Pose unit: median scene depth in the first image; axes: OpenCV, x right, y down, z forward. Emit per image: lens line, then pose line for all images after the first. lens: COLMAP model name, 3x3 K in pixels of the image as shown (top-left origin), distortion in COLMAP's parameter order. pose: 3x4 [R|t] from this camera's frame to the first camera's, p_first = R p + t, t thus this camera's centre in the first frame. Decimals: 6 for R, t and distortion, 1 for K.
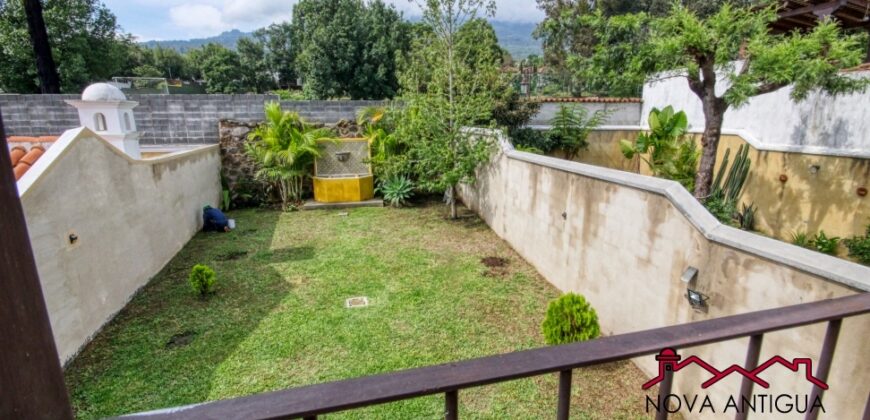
lens RADIAL K [[407.4, 0, 452.6], [0, 407.4, 208.5], [0, 0, 1]] dist [0.003637, 0.000584]
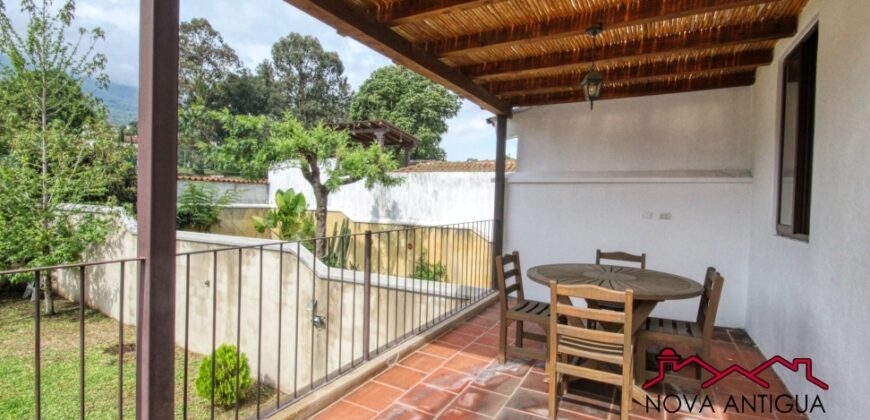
lens RADIAL K [[415.9, 0, 448.3], [0, 415.9, 212.0], [0, 0, 1]] dist [0.001667, -0.000336]
pose [[0.673034, -0.003929, 0.739601, -0.095135], [0.138428, 0.982984, -0.120747, 0.043305], [-0.726542, 0.183649, 0.662125, -0.200669]]
